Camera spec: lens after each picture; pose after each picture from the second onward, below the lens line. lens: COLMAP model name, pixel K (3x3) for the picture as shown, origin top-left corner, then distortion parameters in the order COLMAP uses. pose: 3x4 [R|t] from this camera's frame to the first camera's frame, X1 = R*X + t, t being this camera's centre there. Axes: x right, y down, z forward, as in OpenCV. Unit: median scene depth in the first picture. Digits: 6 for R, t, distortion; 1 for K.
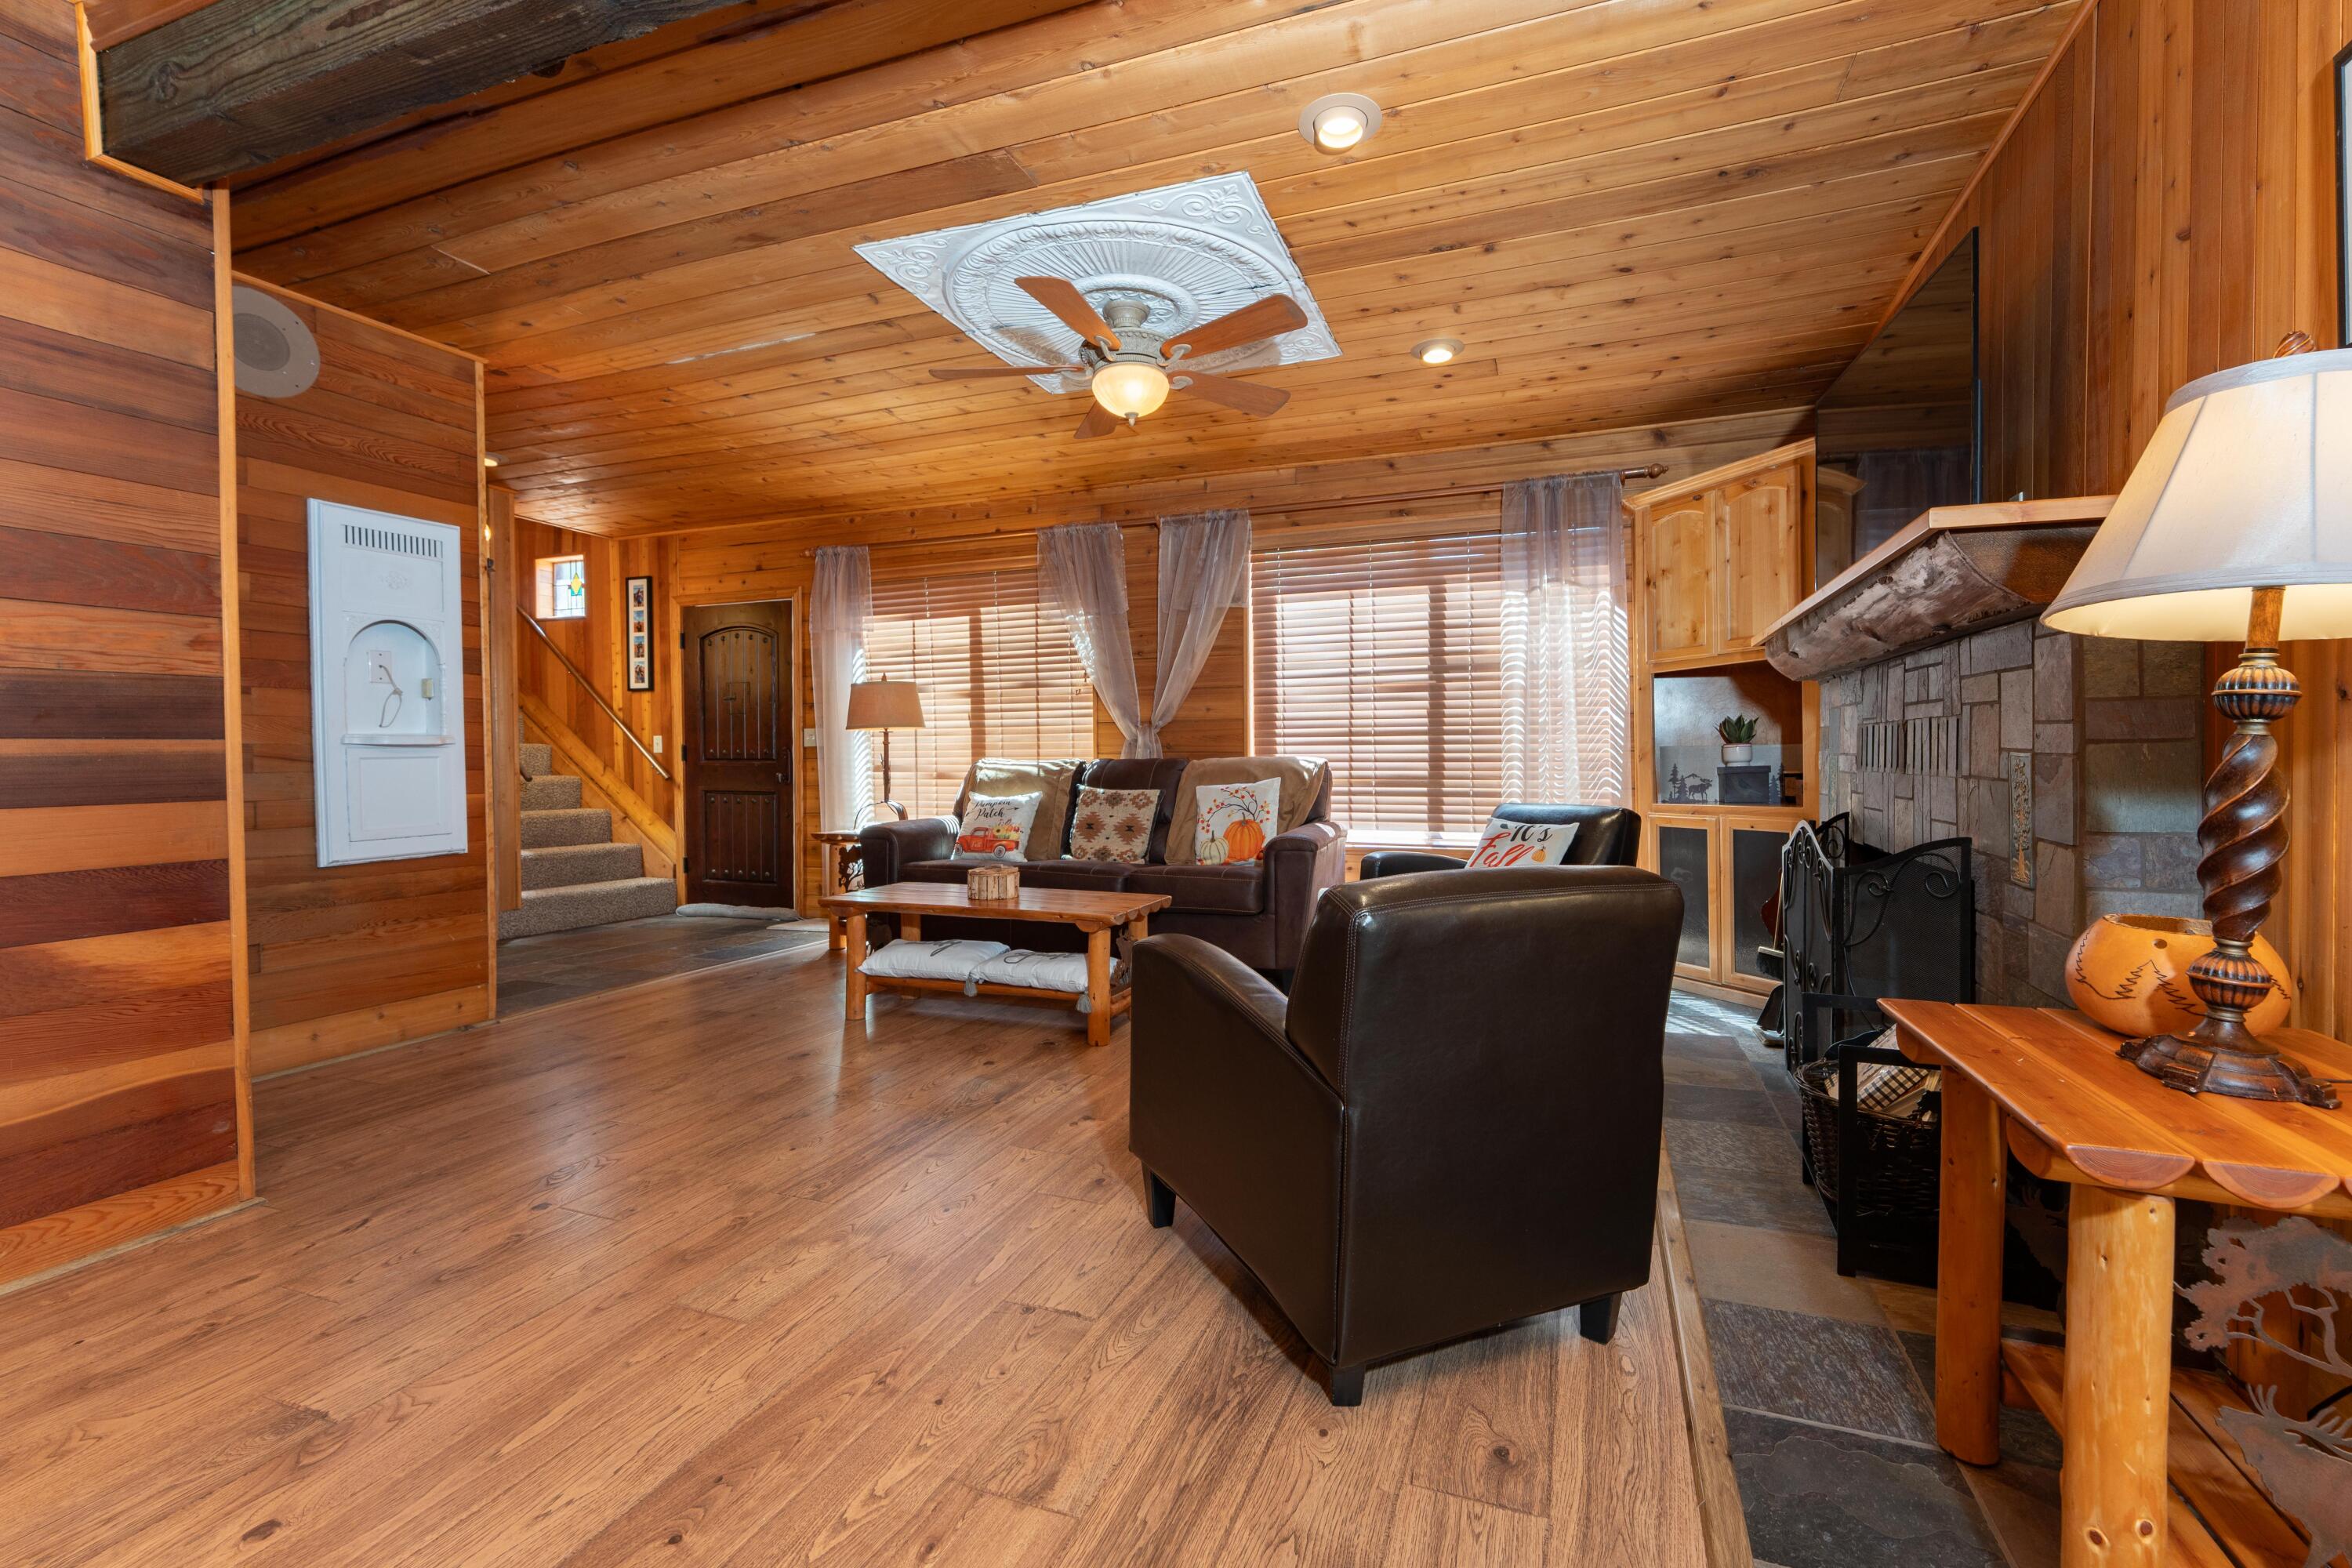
lens RADIAL K [[975.4, 0, 1230.4], [0, 975.4, 769.3], [0, 0, 1]] dist [-0.001860, -0.000264]
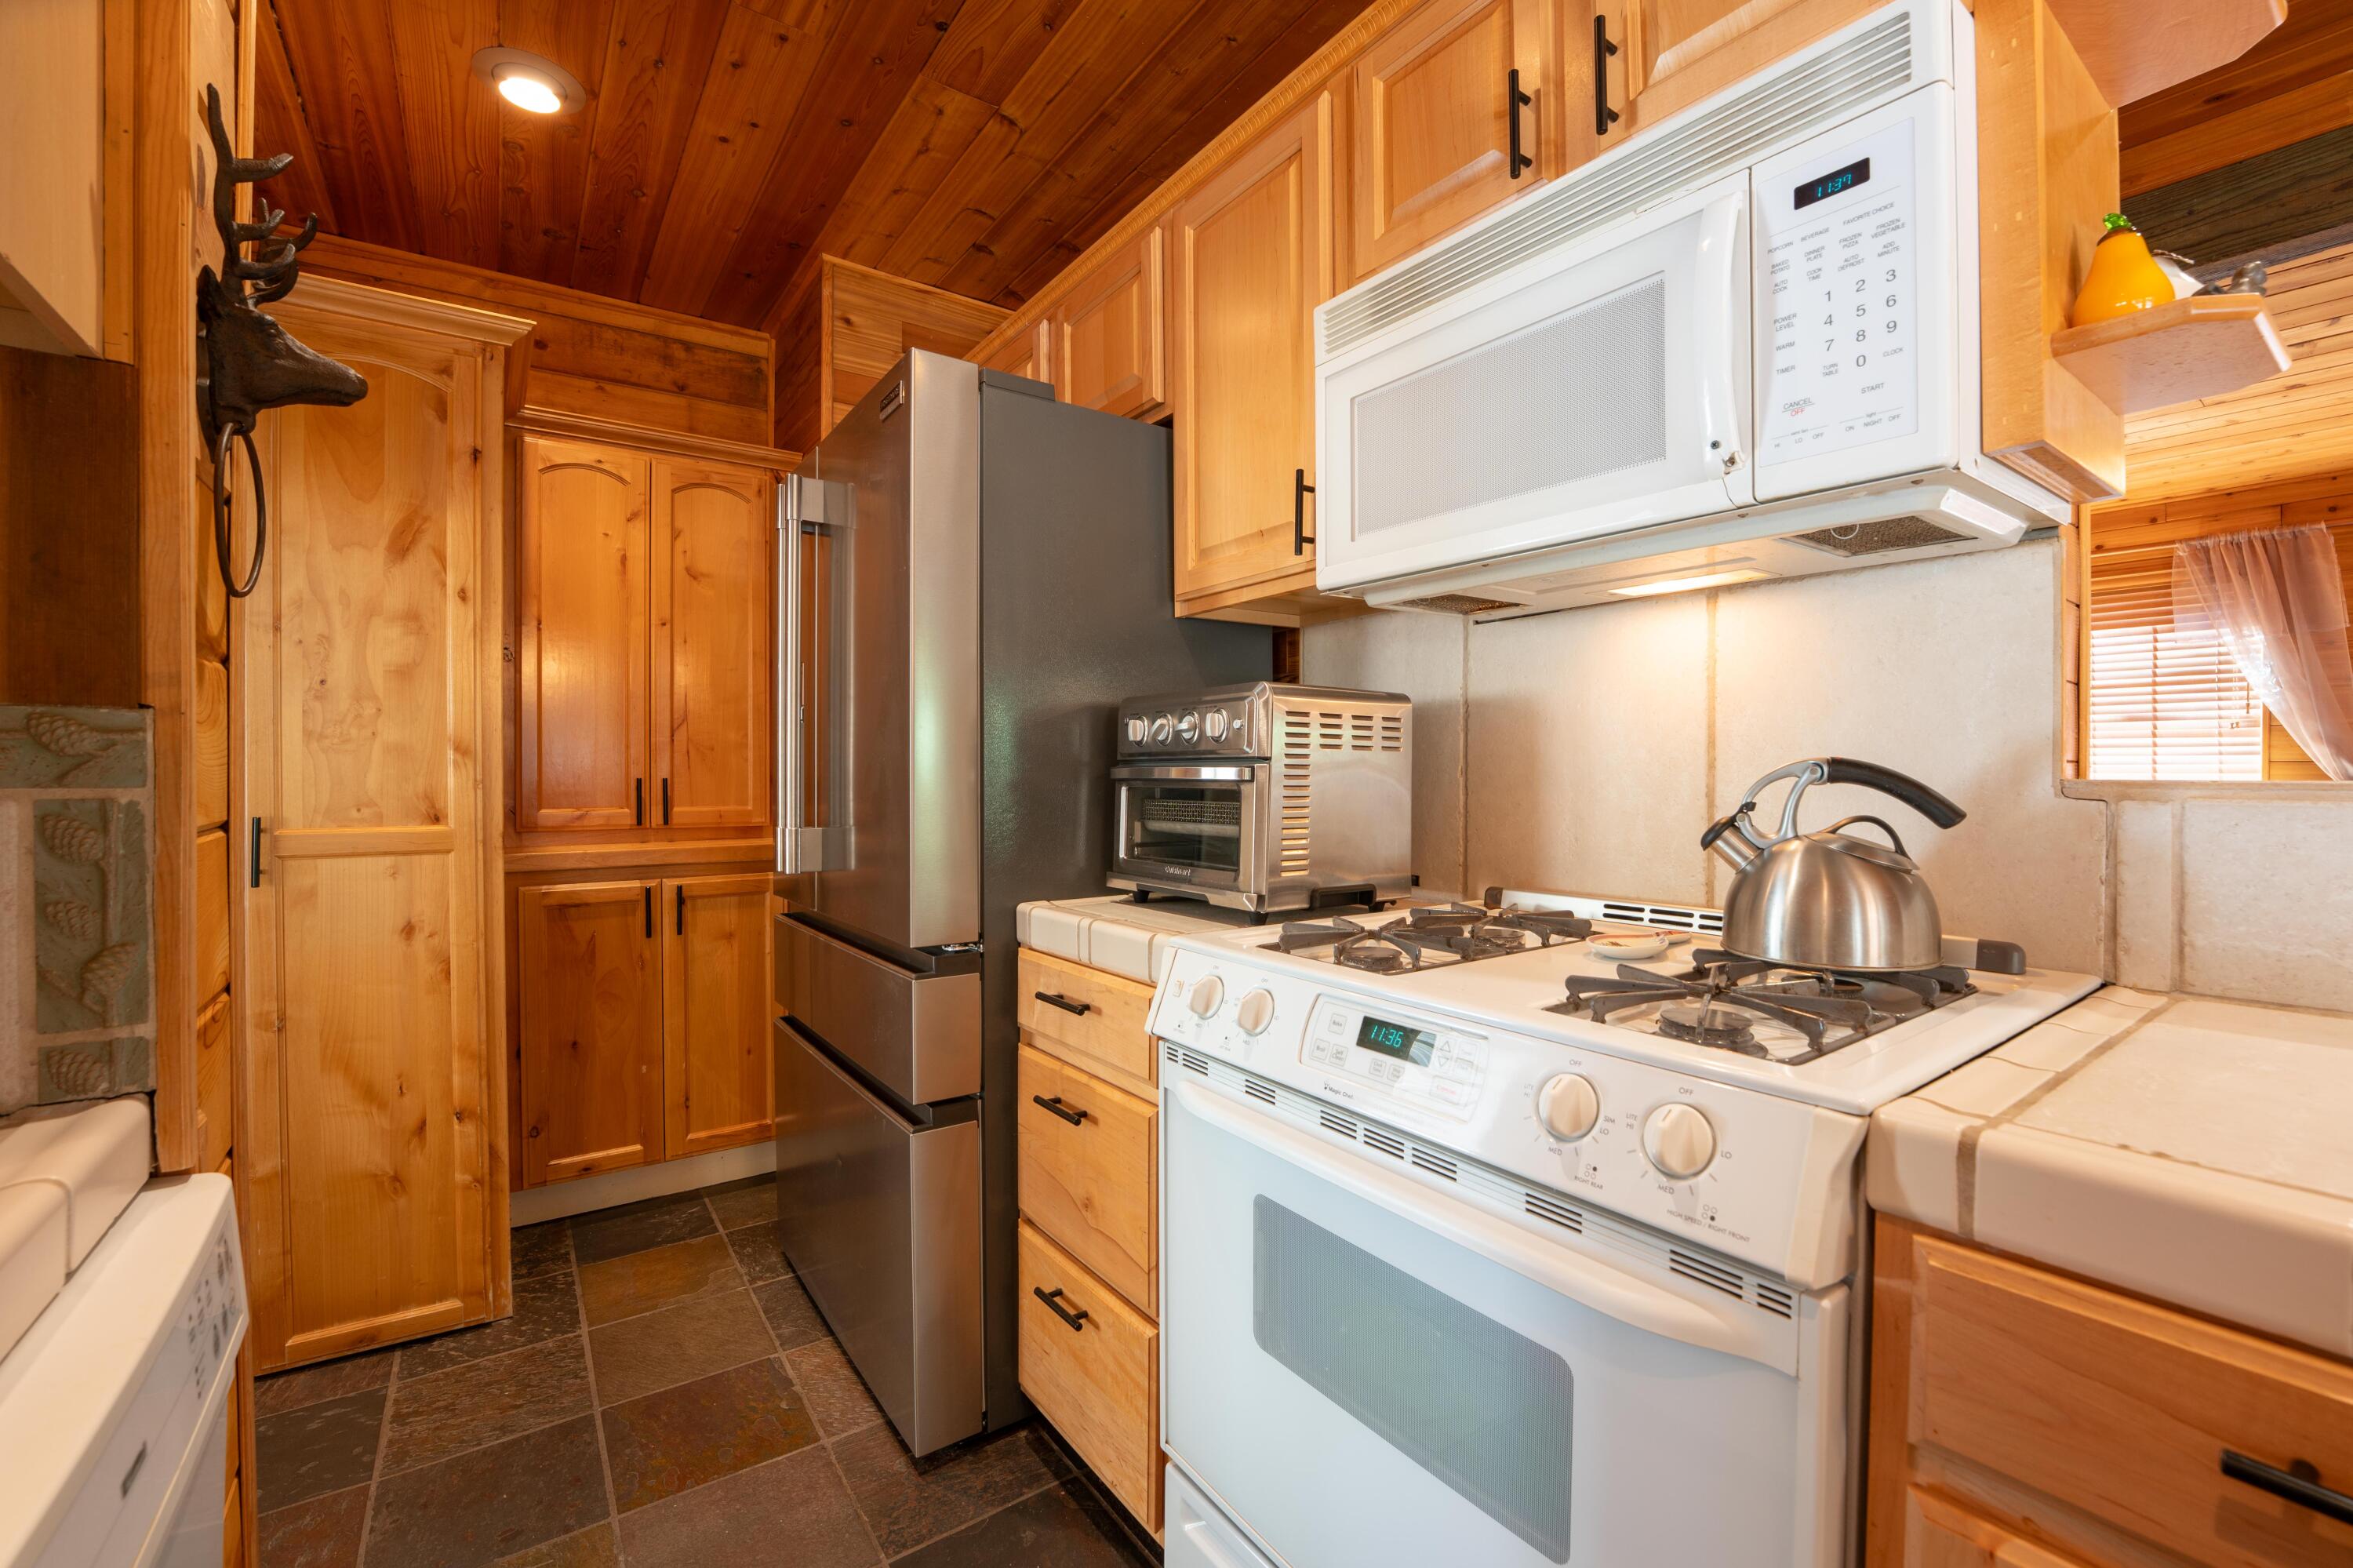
lens RADIAL K [[970.4, 0, 1159.2], [0, 970.4, 771.8], [0, 0, 1]] dist [-0.020757, -0.000008]
pose [[0.810532, 0.011462, -0.585582, -0.455310], [-0.018721, 0.999805, -0.006342, -0.017542], [0.585395, 0.016102, 0.810589, -0.224719]]
